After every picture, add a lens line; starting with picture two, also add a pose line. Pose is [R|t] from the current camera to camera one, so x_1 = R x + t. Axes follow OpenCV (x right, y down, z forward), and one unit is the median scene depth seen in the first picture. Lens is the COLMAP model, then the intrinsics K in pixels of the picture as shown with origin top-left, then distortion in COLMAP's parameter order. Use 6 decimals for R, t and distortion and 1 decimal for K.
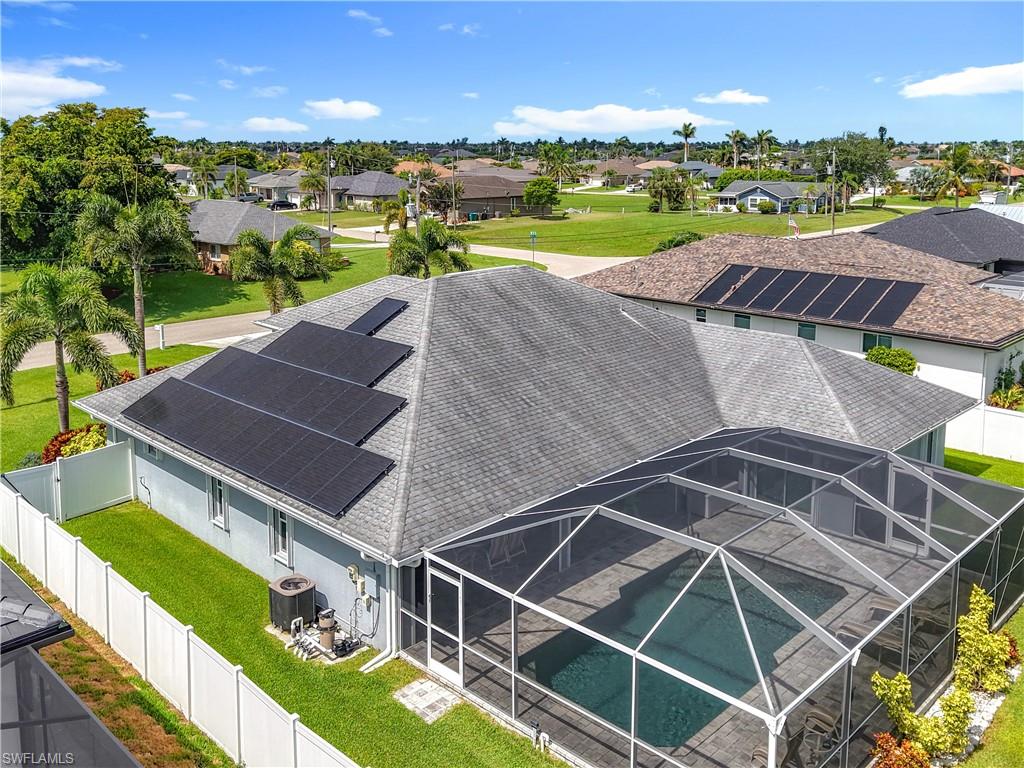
lens RADIAL K [[891.4, 0, 512.1], [0, 891.4, 344.1], [0, 0, 1]] dist [0.042795, -0.001669]
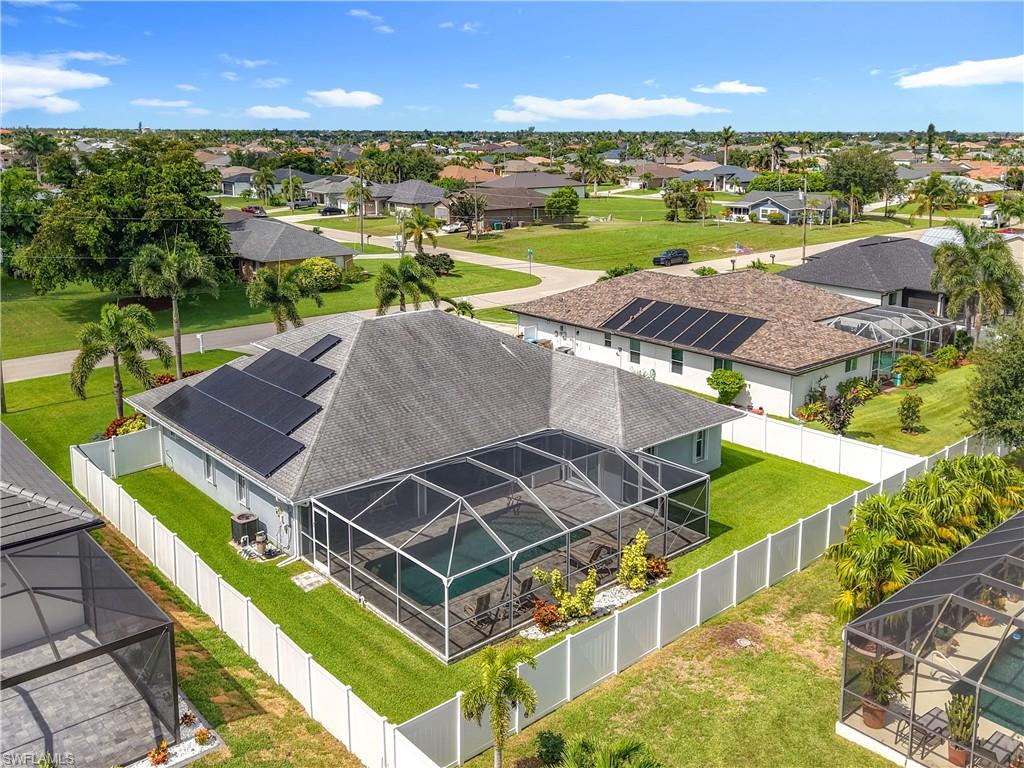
lens RADIAL K [[878.3, 0, 512.0], [0, 878.3, 384.0], [0, 0, 1]] dist [0.052608, -0.001265]
pose [[0.996999, 0.024698, -0.073374, 0.276080], [-0.020287, 0.997977, 0.060257, -0.065619], [0.074714, -0.058588, 0.995482, -0.439518]]
